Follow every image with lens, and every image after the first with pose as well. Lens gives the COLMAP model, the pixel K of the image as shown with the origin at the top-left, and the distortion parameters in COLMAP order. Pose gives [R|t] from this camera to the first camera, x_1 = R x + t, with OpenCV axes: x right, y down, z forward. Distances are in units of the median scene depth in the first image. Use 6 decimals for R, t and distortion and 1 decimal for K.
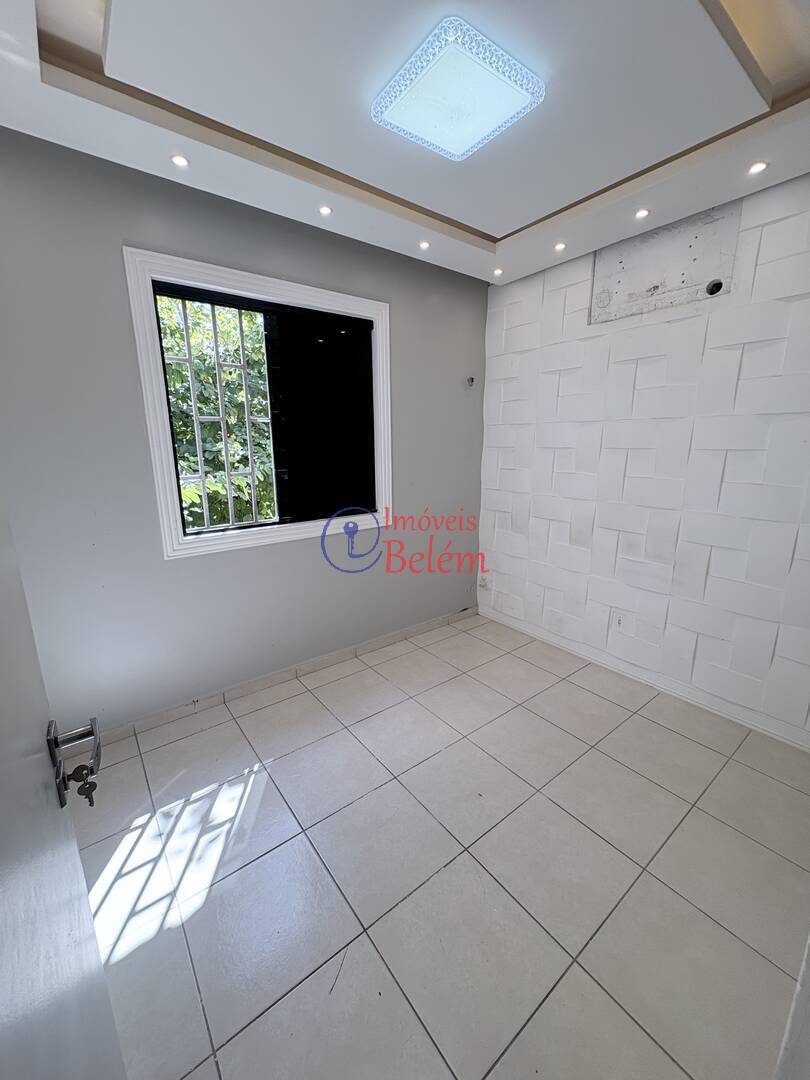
lens RADIAL K [[432.1, 0, 407.7], [0, 432.1, 540.3], [0, 0, 1]] dist [0.001801, -0.000280]
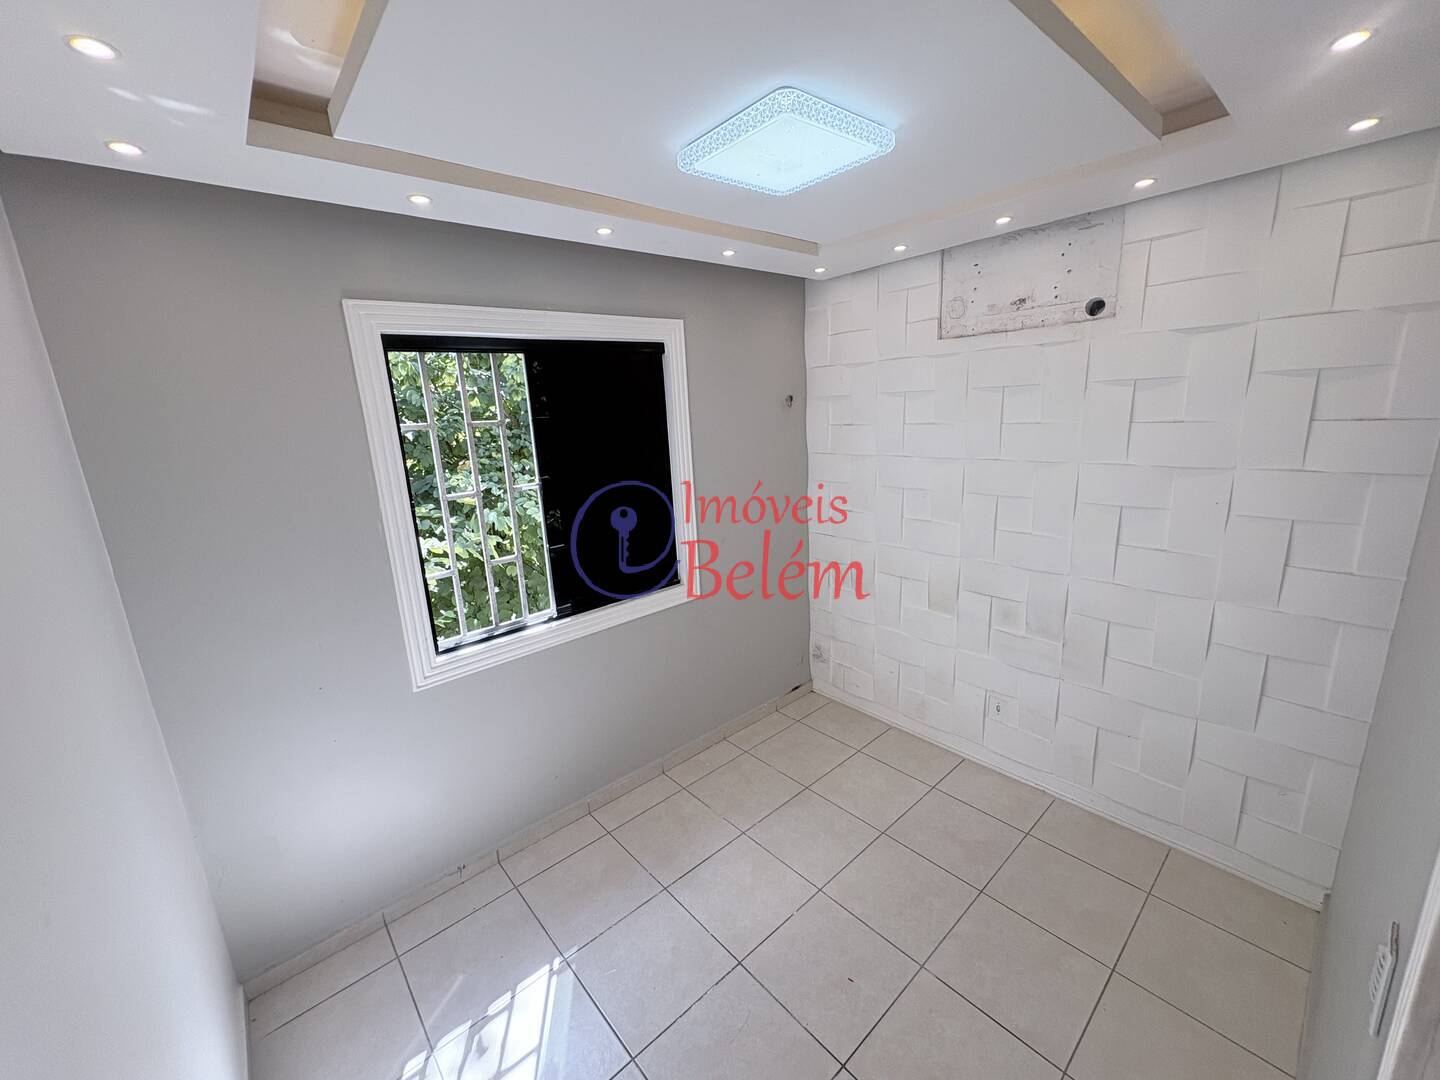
lens RADIAL K [[576.1, 0, 721.0], [0, 576.1, 536.6], [0, 0, 1]] dist [0.001801, -0.000280]
pose [[0.997067, -0.057554, 0.050438, -0.055561], [0.057690, 0.998334, -0.001236, -0.171055], [-0.050283, 0.004142, 0.998726, -0.029408]]
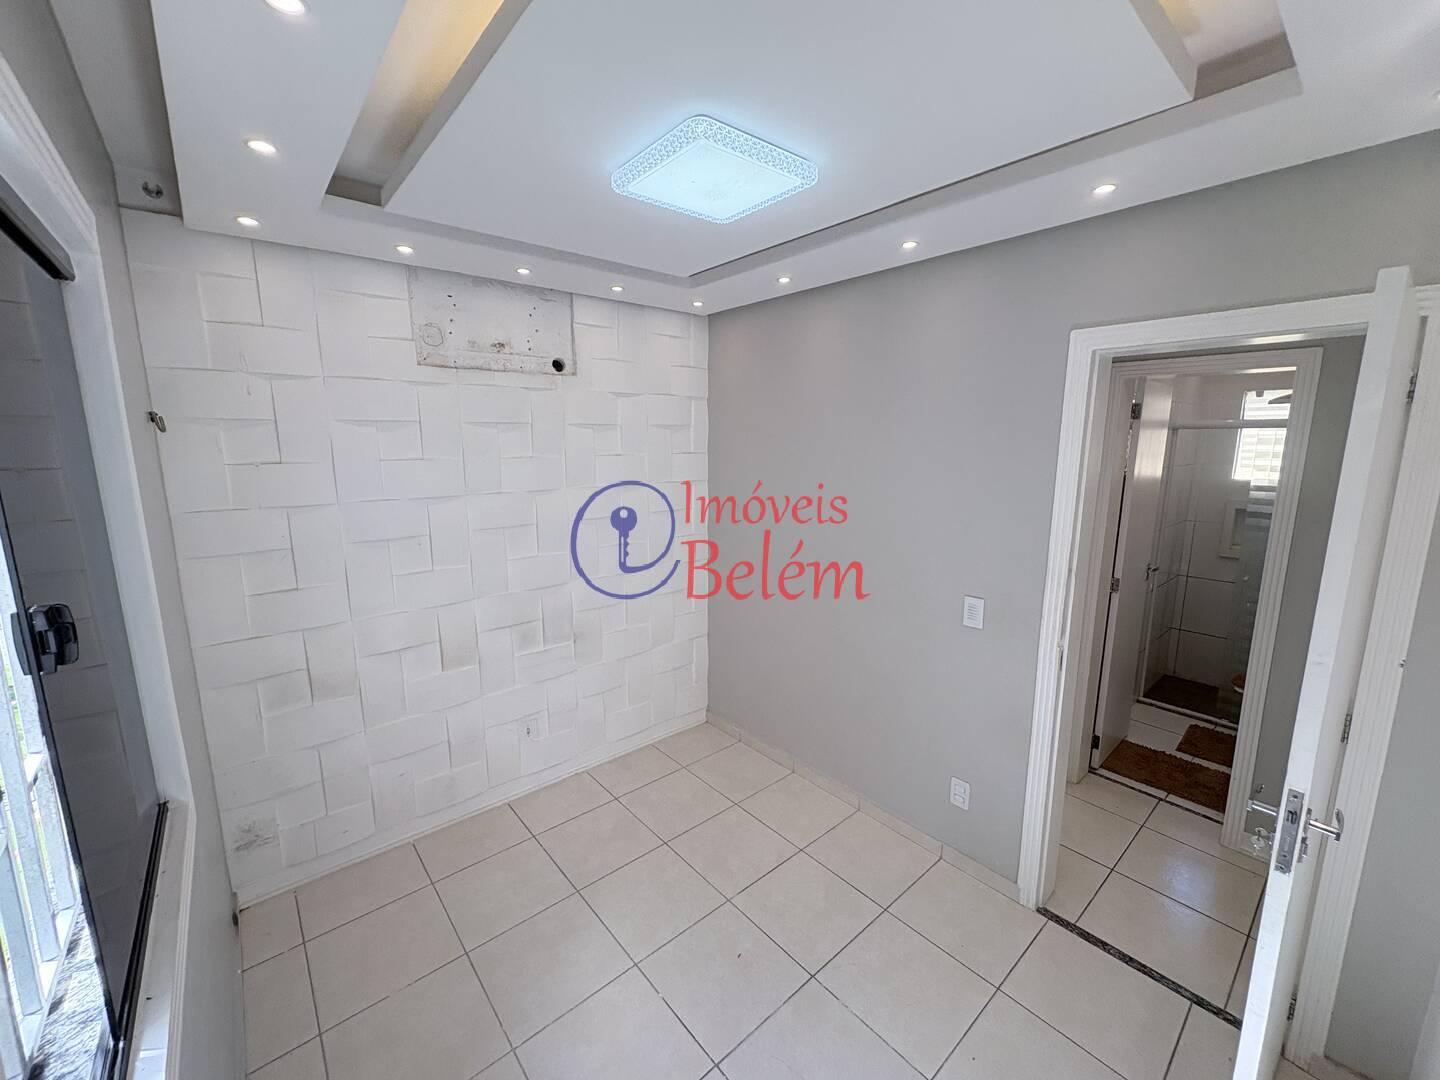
lens RADIAL K [[576.1, 0, 724.8], [0, 576.1, 536.0], [0, 0, 1]] dist [0.001801, -0.000280]
pose [[-0.050331, -0.160686, 0.985721, -0.606007], [0.229239, 0.958763, 0.167997, -0.293668], [-0.972068, 0.234421, -0.011420, 0.634247]]
